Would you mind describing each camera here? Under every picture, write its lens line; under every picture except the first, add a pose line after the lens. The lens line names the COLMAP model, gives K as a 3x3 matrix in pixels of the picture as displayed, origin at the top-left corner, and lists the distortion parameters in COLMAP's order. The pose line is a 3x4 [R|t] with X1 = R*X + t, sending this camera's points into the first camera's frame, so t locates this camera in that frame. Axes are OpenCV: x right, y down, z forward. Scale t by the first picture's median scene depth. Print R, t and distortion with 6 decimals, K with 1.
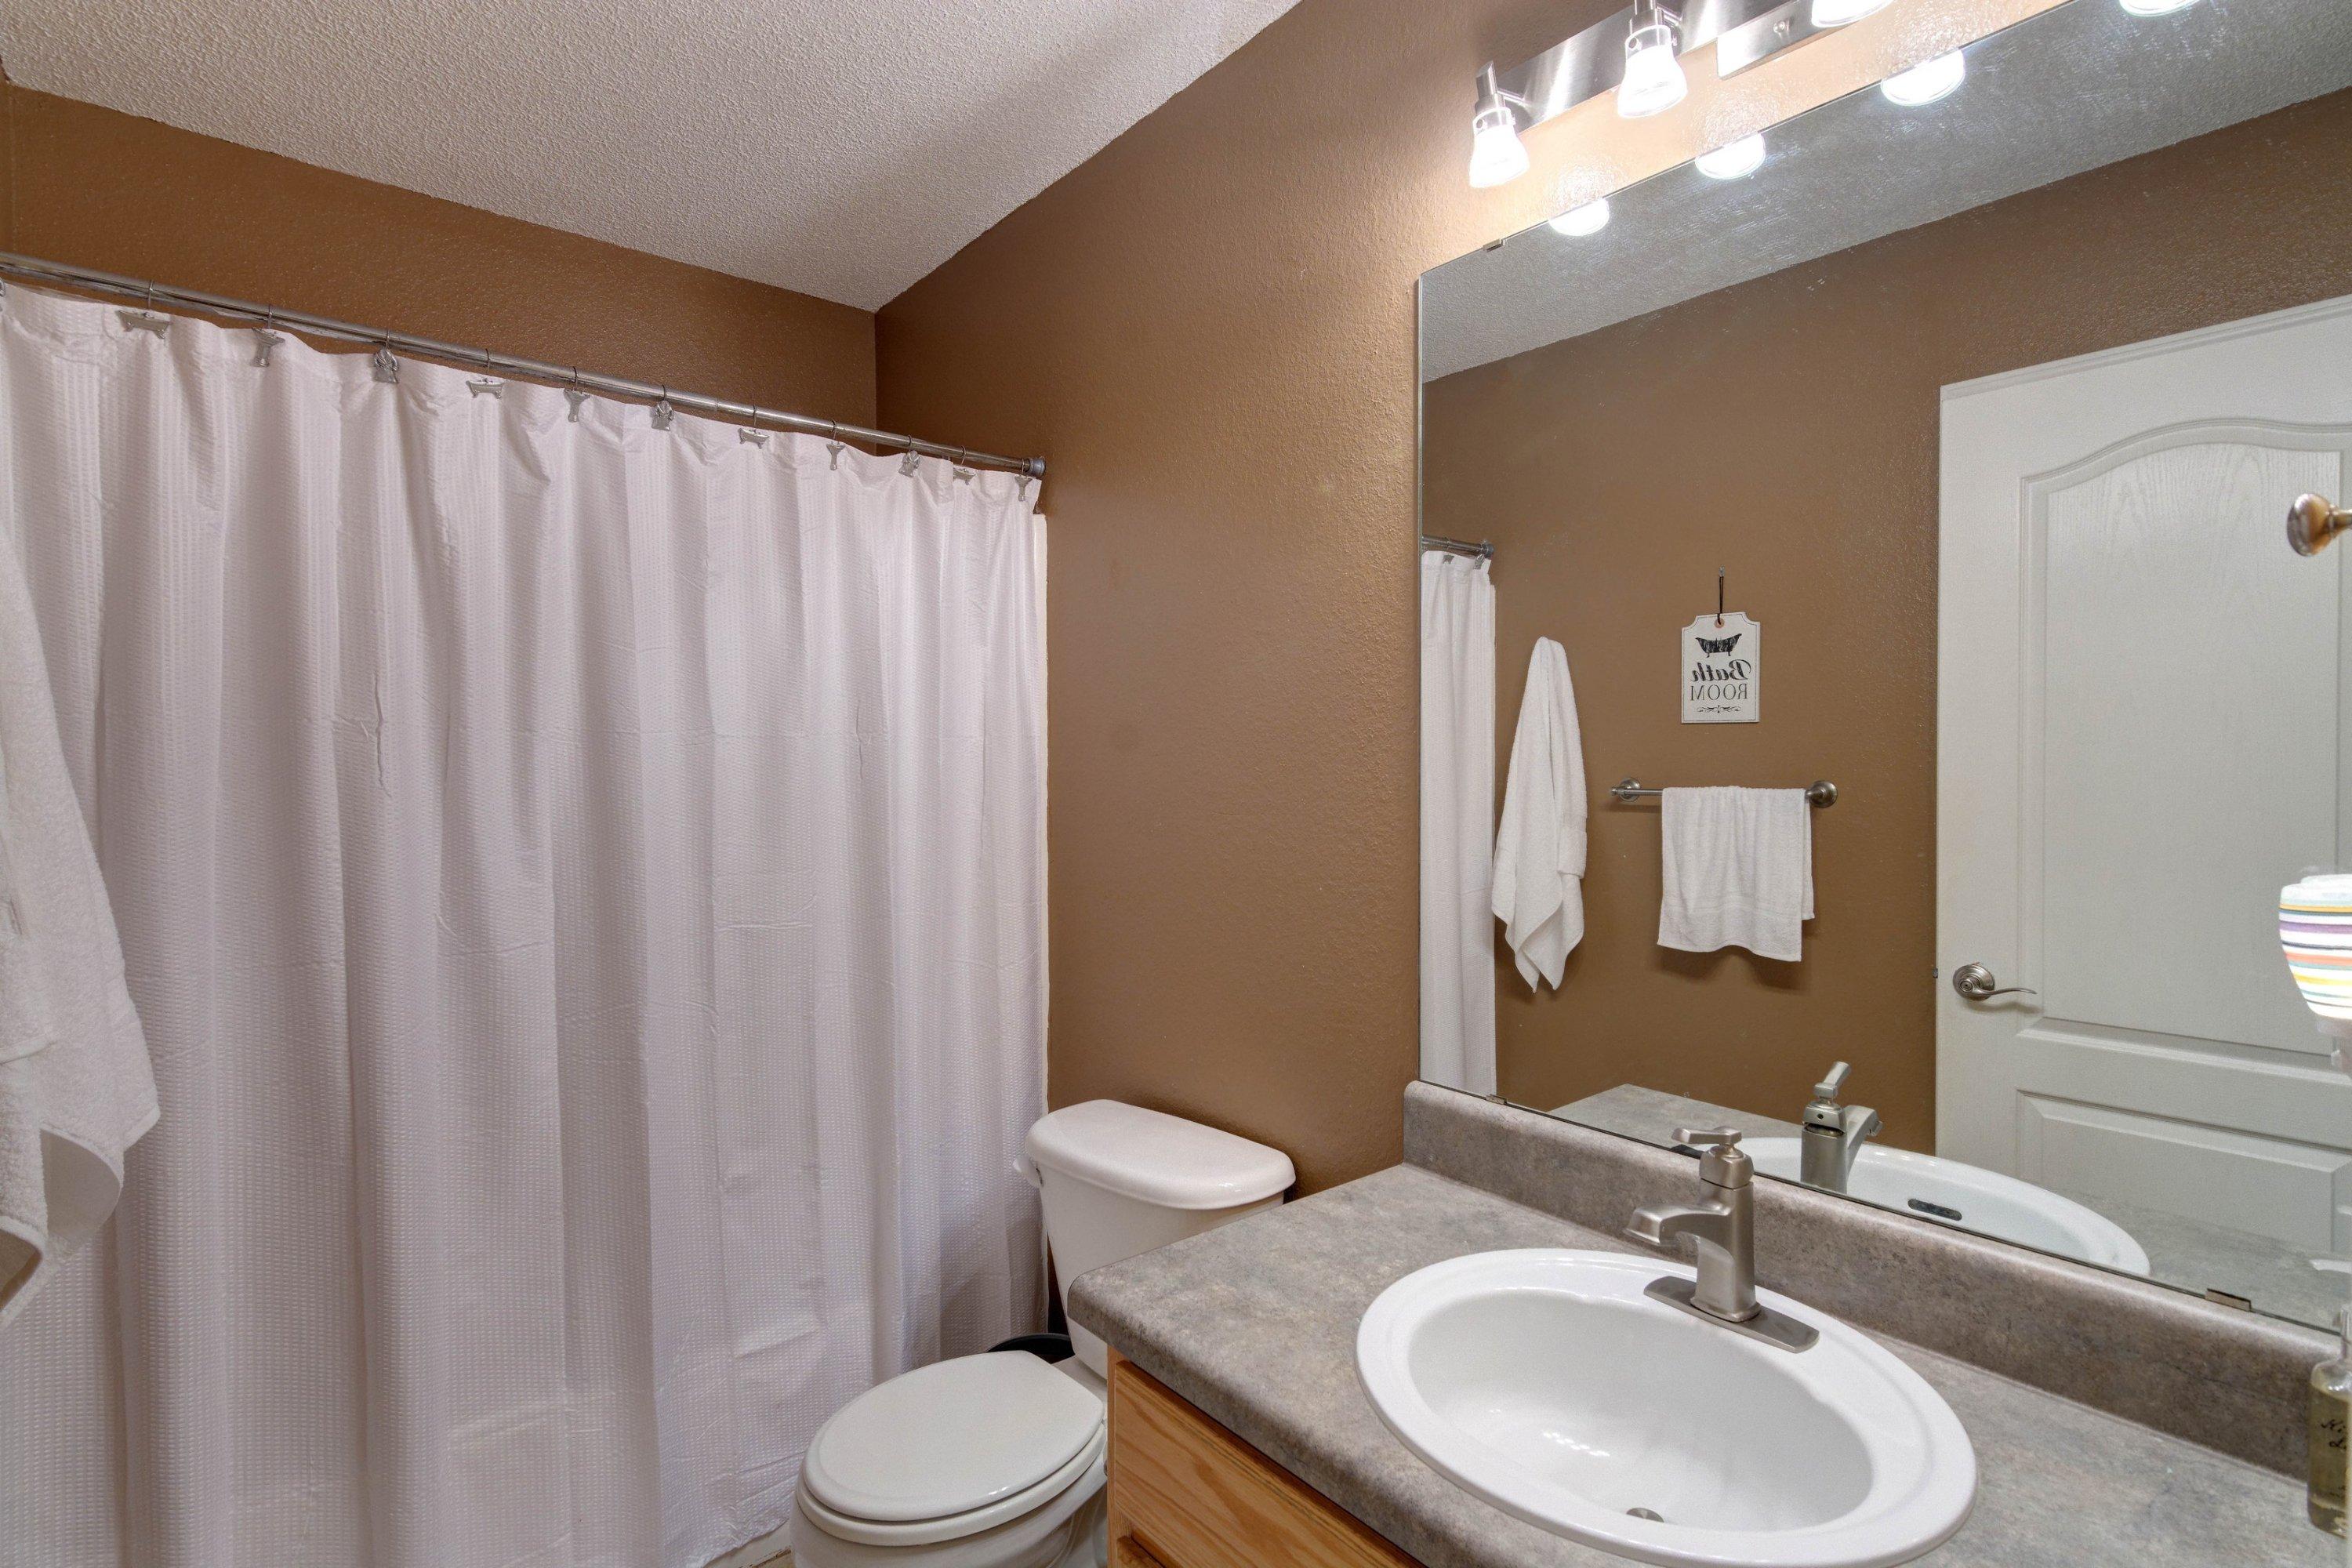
lens RADIAL K [[1139.4, 0, 1175.8], [0, 1139.4, 792.2], [0, 0, 1]] dist [0.002998, 0.000066]
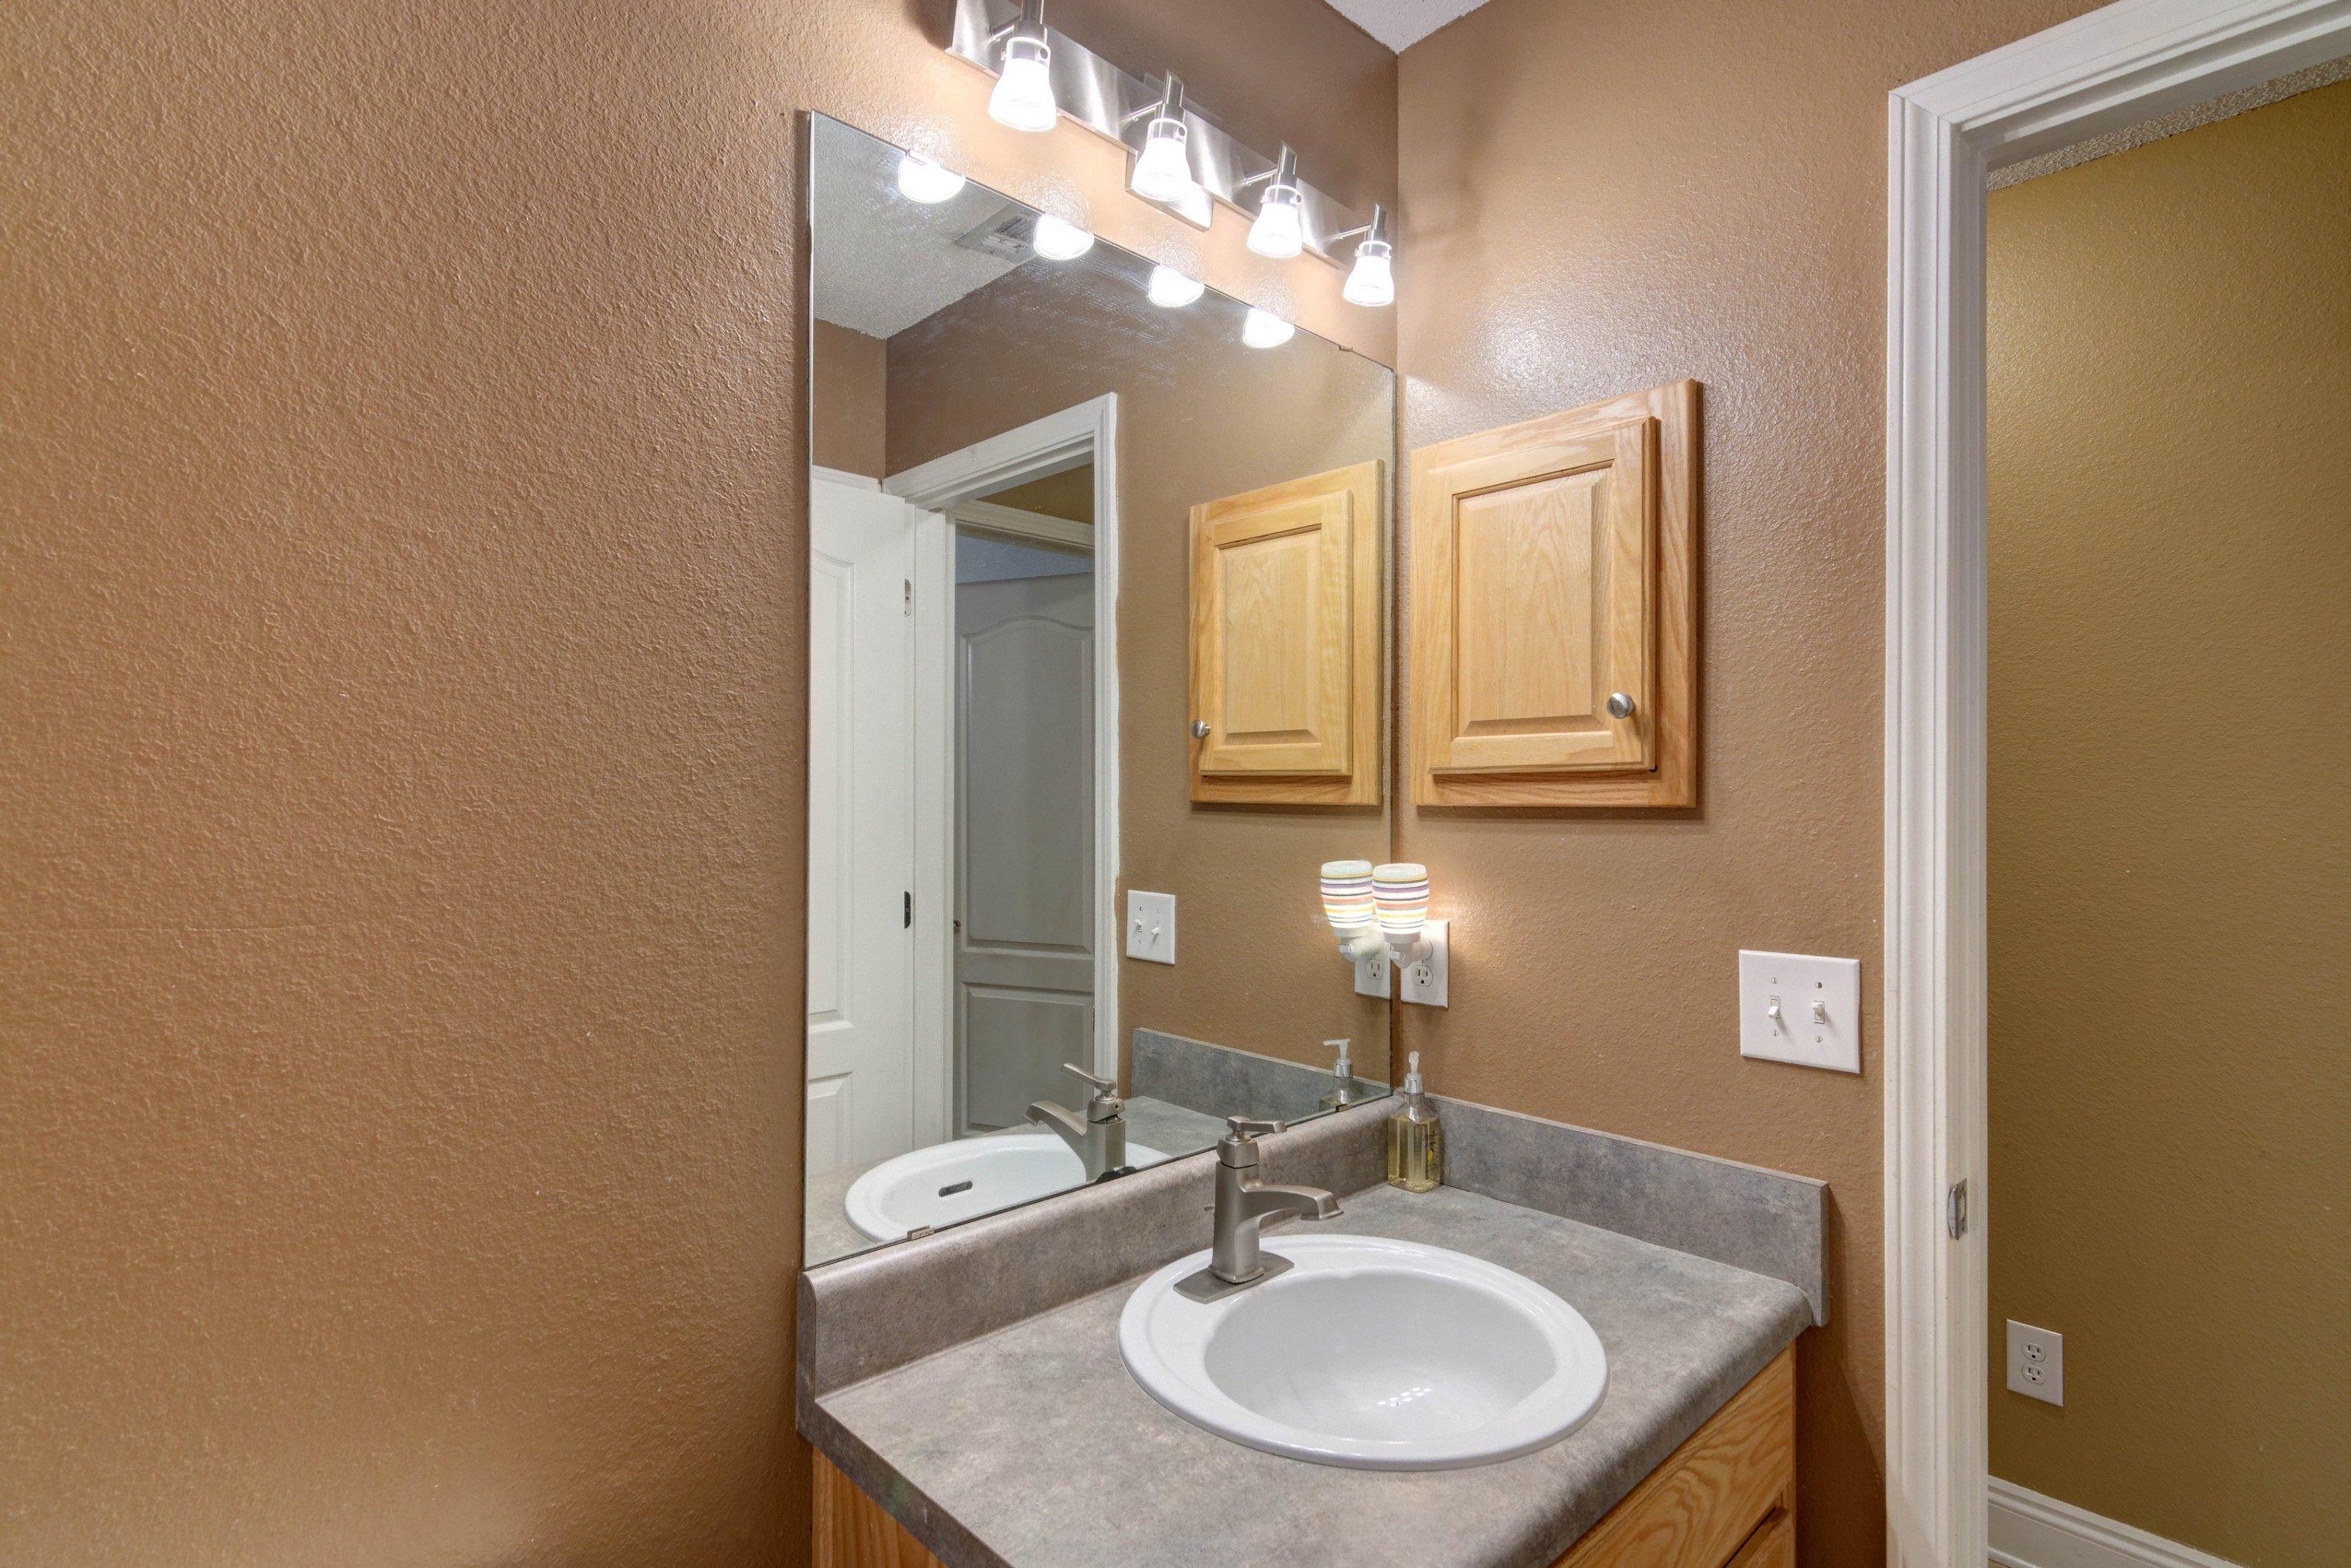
lens RADIAL K [[1138.9, 0, 1175.3], [0, 1138.9, 792.2], [0, 0, 1]] dist [0.002998, 0.000066]
pose [[-0.064501, 0.006170, 0.997899, -0.555179], [0.047957, 0.998845, -0.003076, -0.022502], [-0.996765, 0.047657, -0.064723, 0.937468]]
